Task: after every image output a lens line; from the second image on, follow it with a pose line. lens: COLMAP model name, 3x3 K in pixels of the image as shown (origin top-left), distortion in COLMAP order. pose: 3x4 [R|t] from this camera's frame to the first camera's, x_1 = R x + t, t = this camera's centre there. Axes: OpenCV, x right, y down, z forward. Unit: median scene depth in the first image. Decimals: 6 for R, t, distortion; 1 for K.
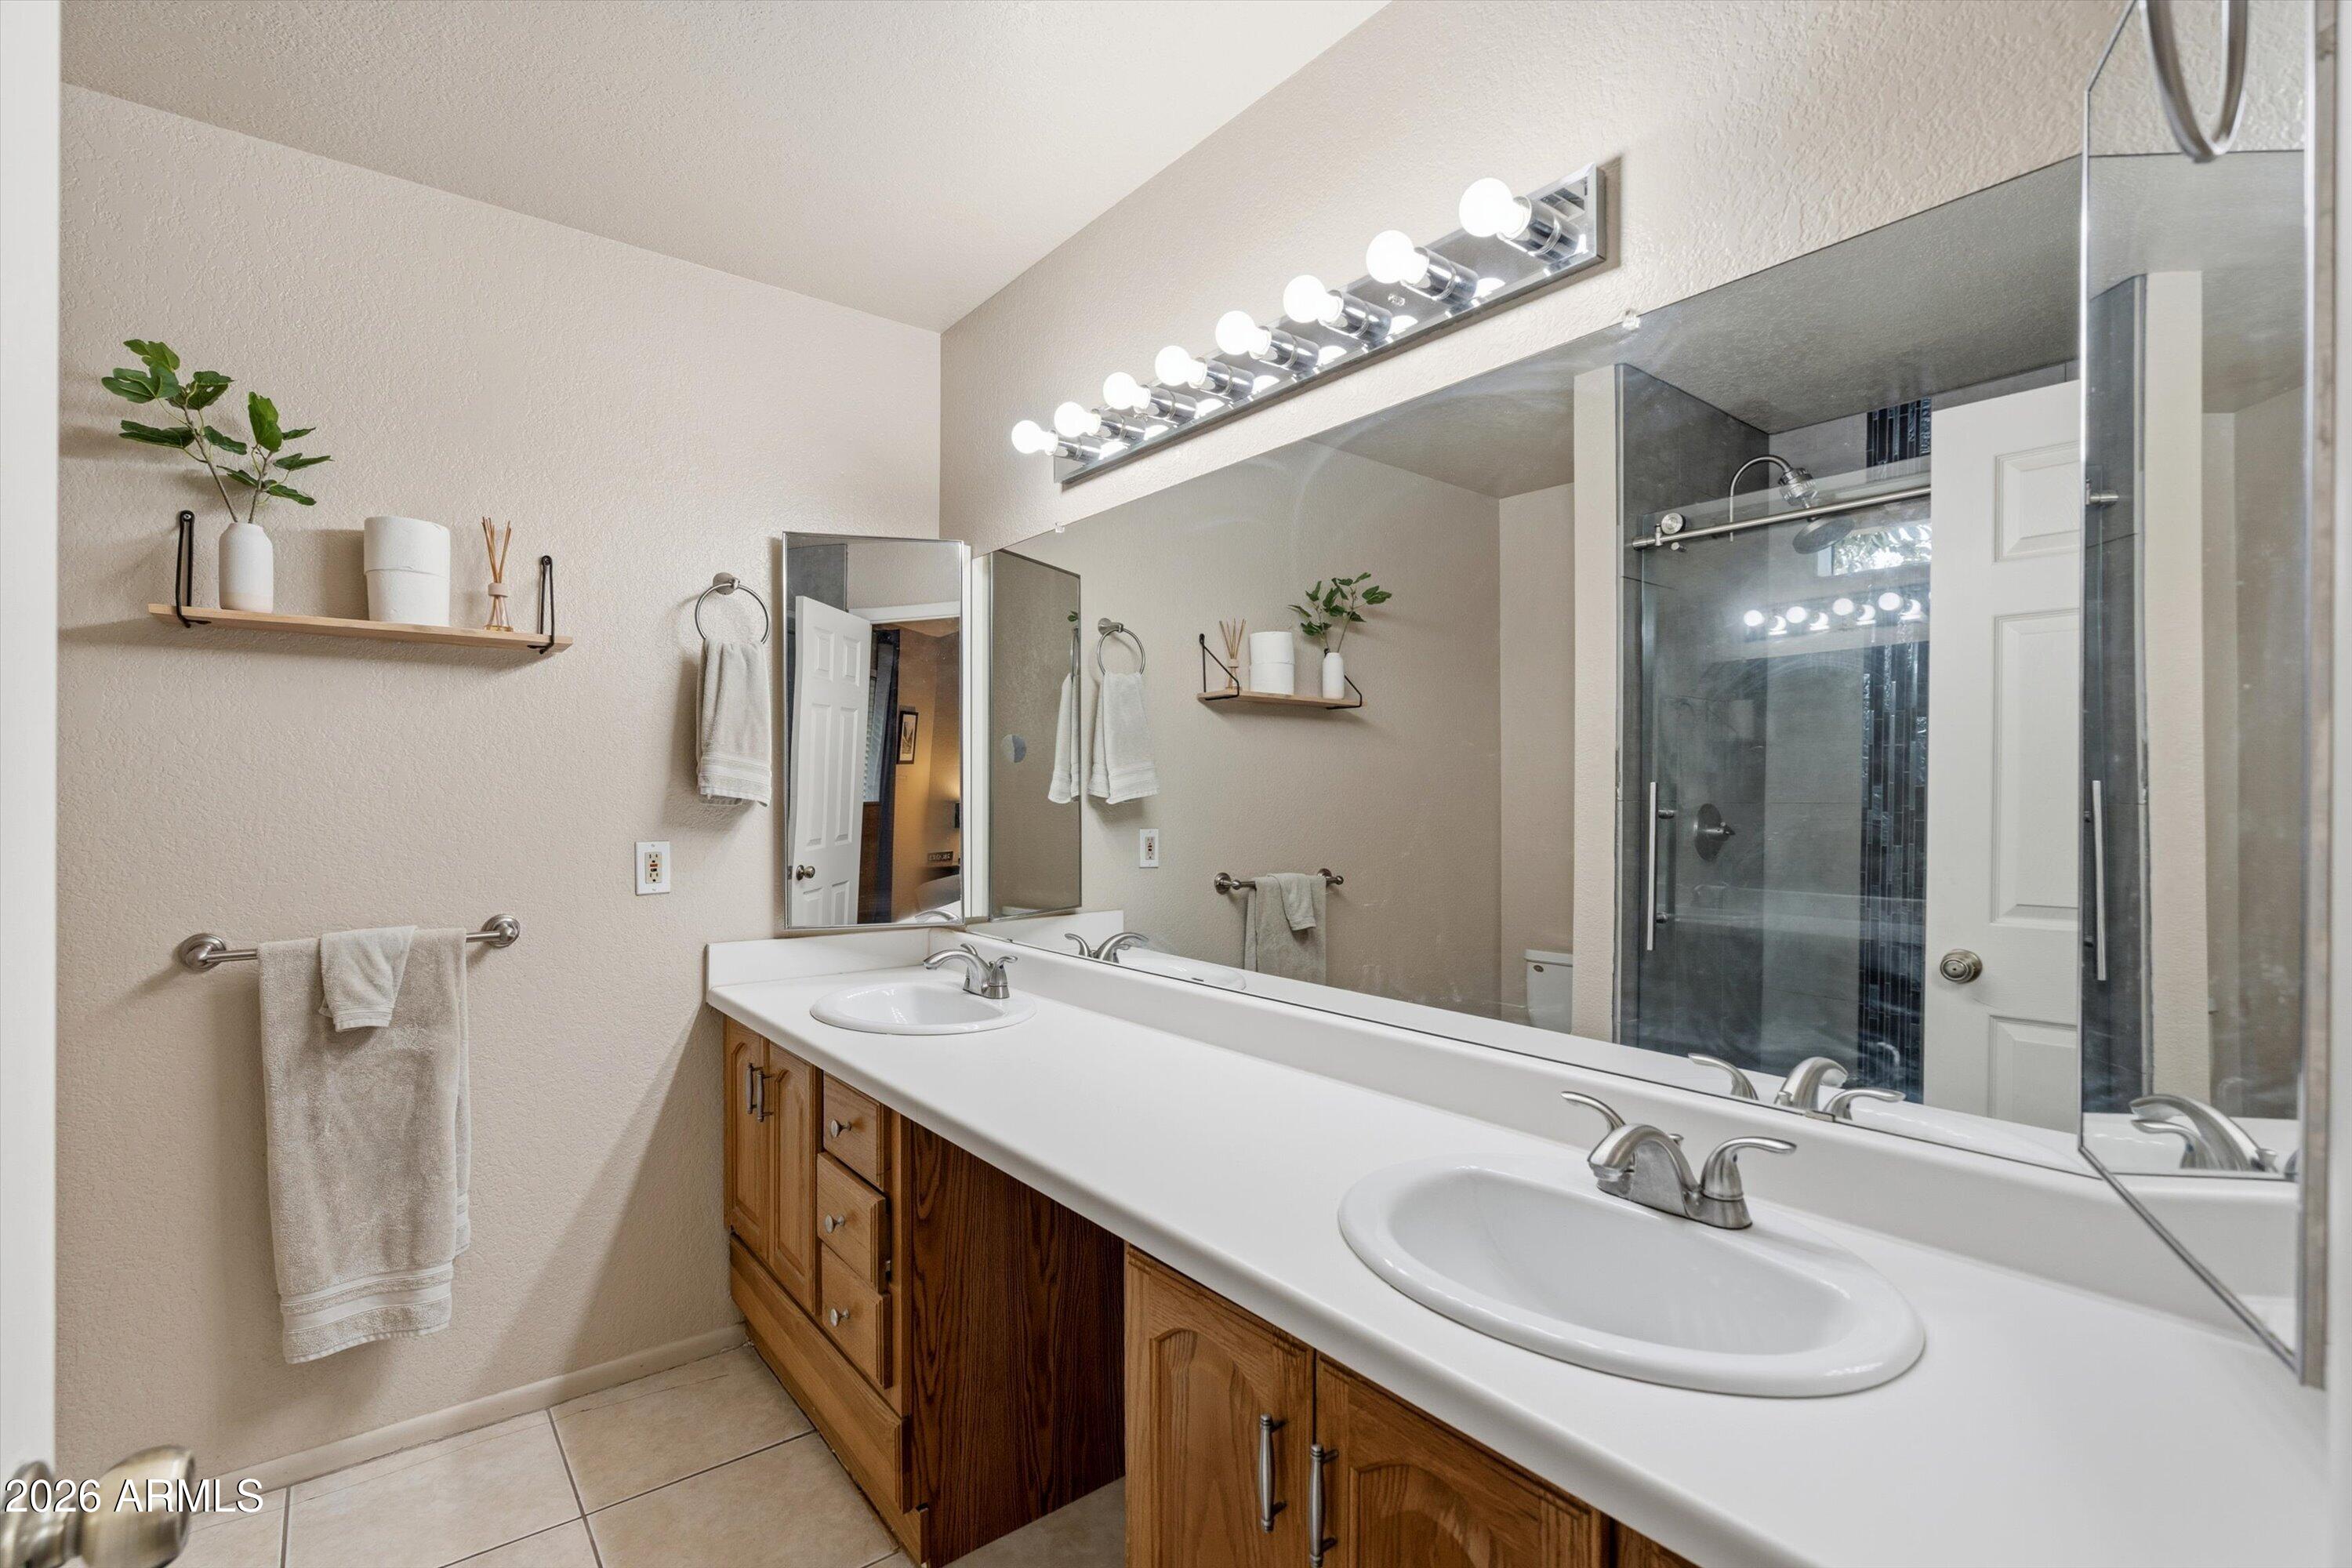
lens RADIAL K [[1071.8, 0, 1148.7], [0, 1071.8, 749.6], [0, 0, 1]] dist [0.000796, 0.000158]
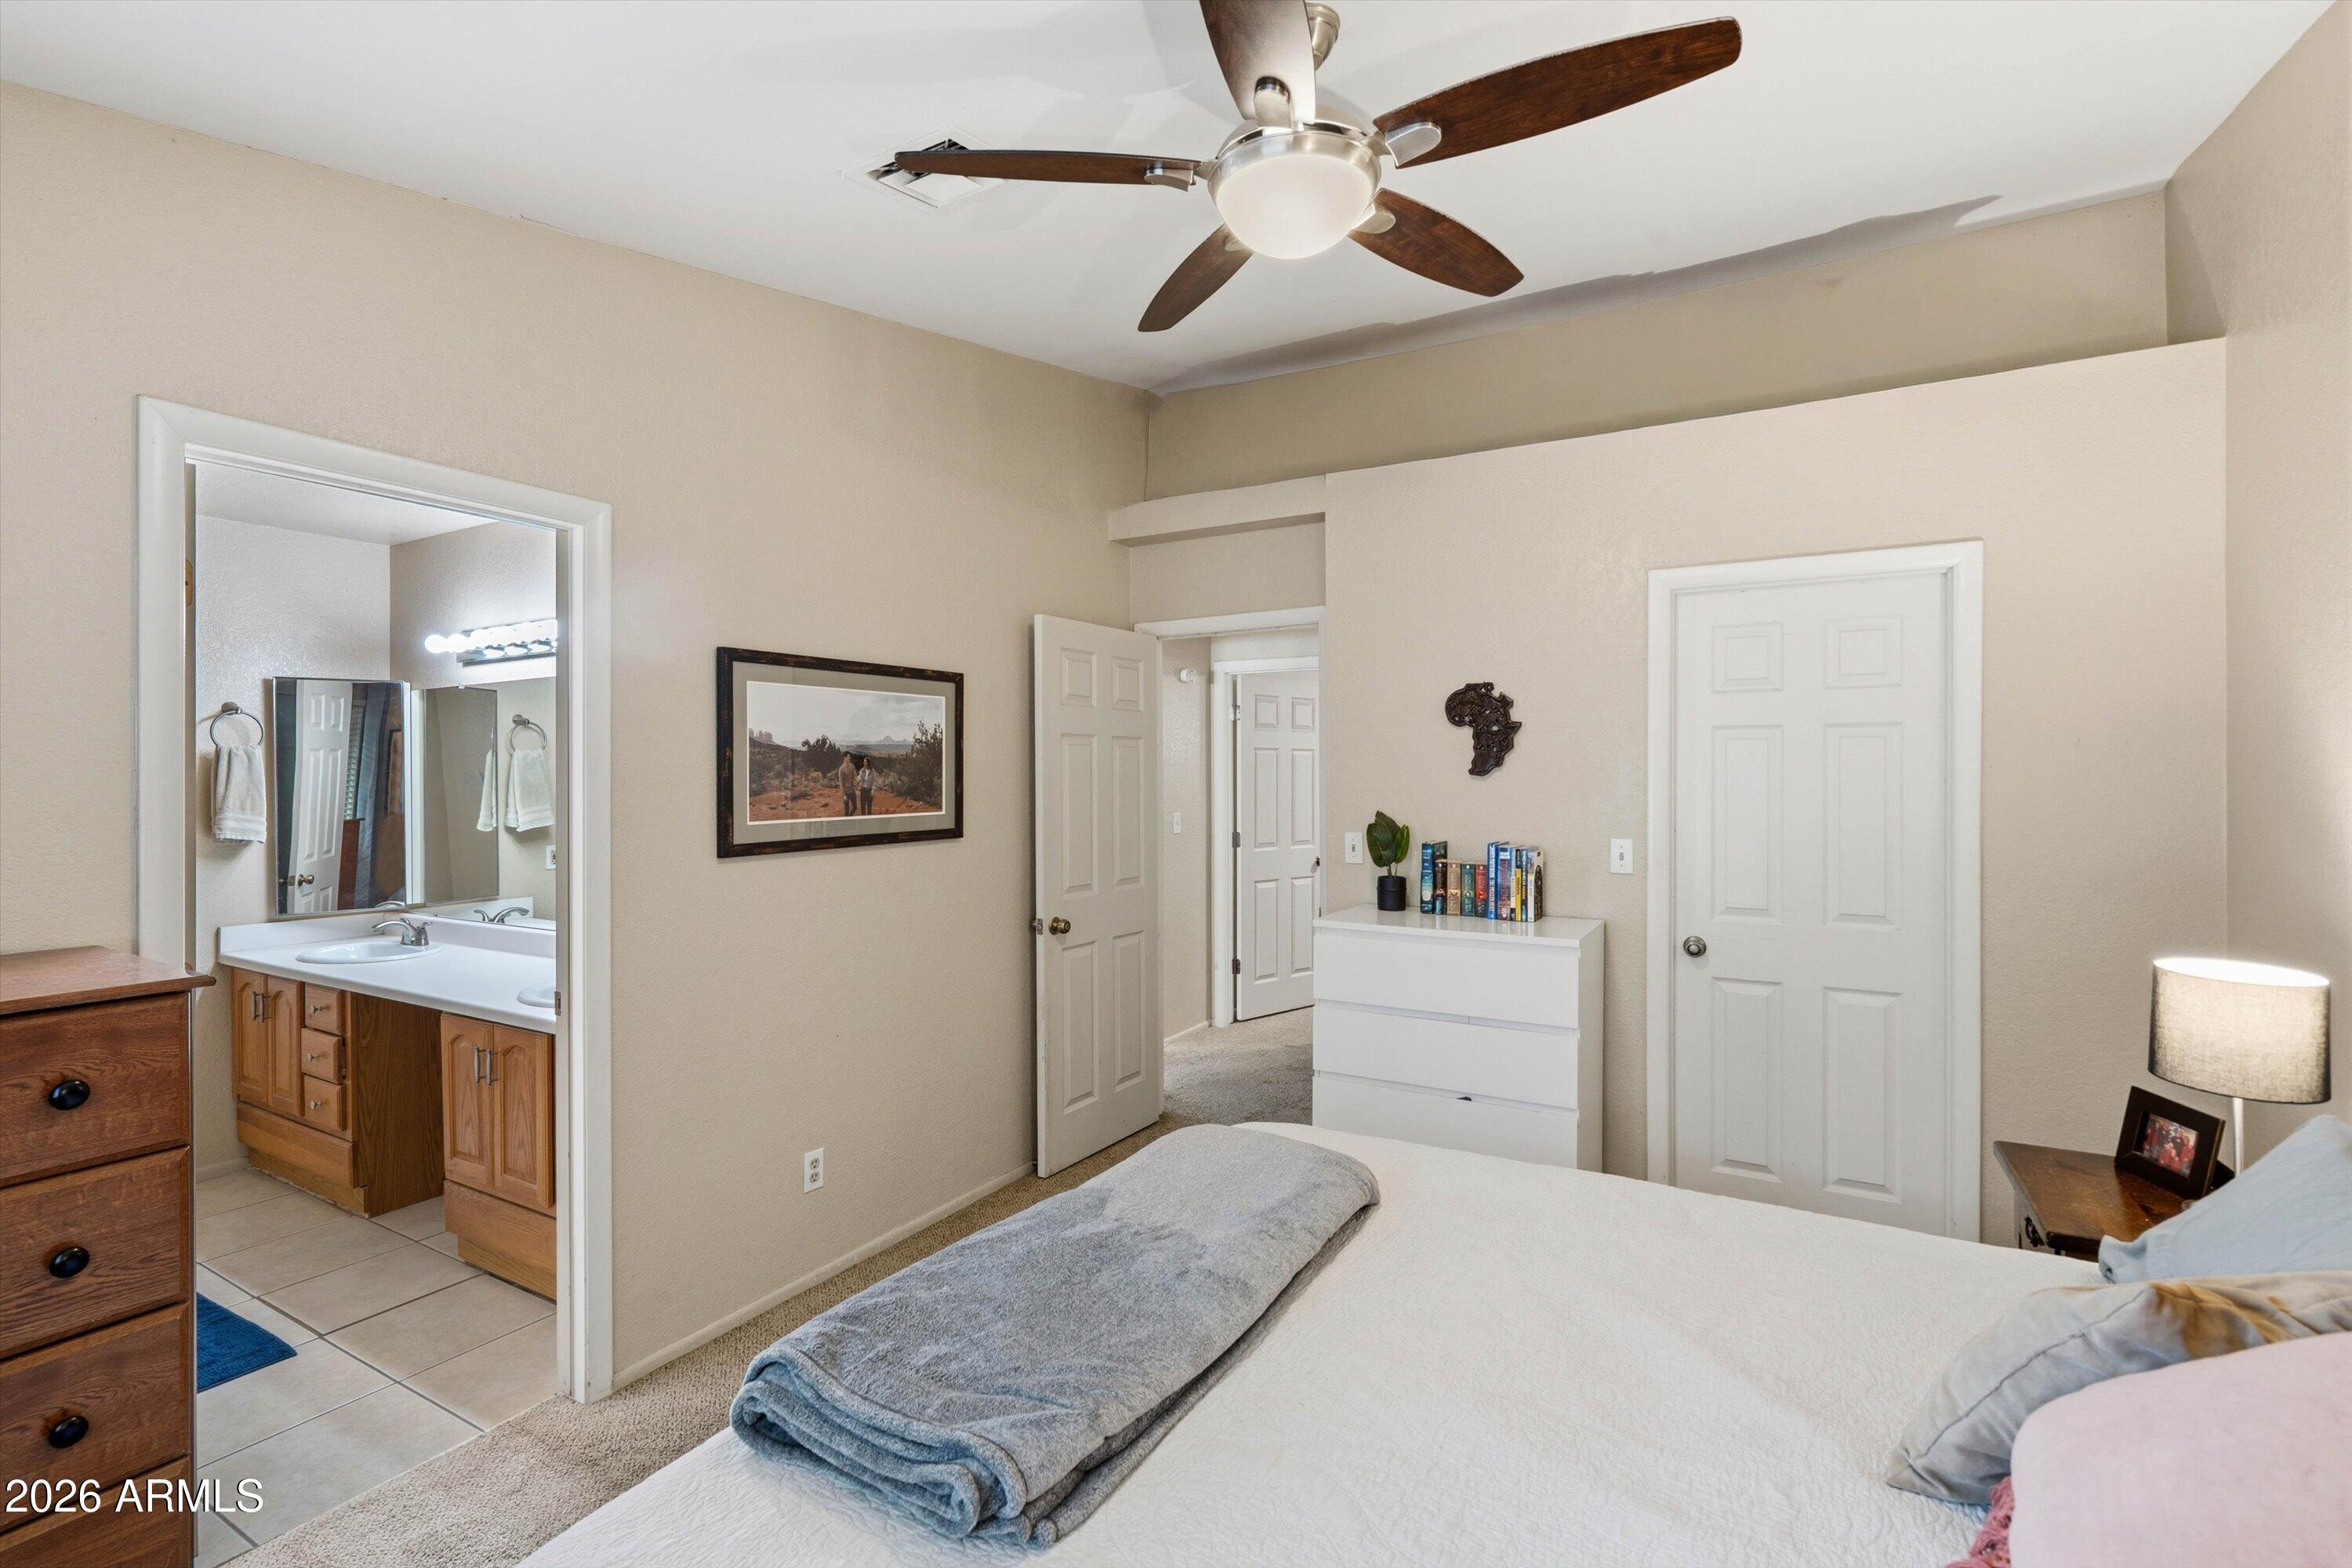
lens RADIAL K [[1071.8, 0, 1148.7], [0, 1071.8, 749.6], [0, 0, 1]] dist [0.000796, 0.000158]
pose [[0.931382, -0.000316, 0.364044, 0.329856], [-0.004296, 0.999920, 0.011860, -0.121559], [-0.364019, -0.012610, 0.931306, -1.085802]]
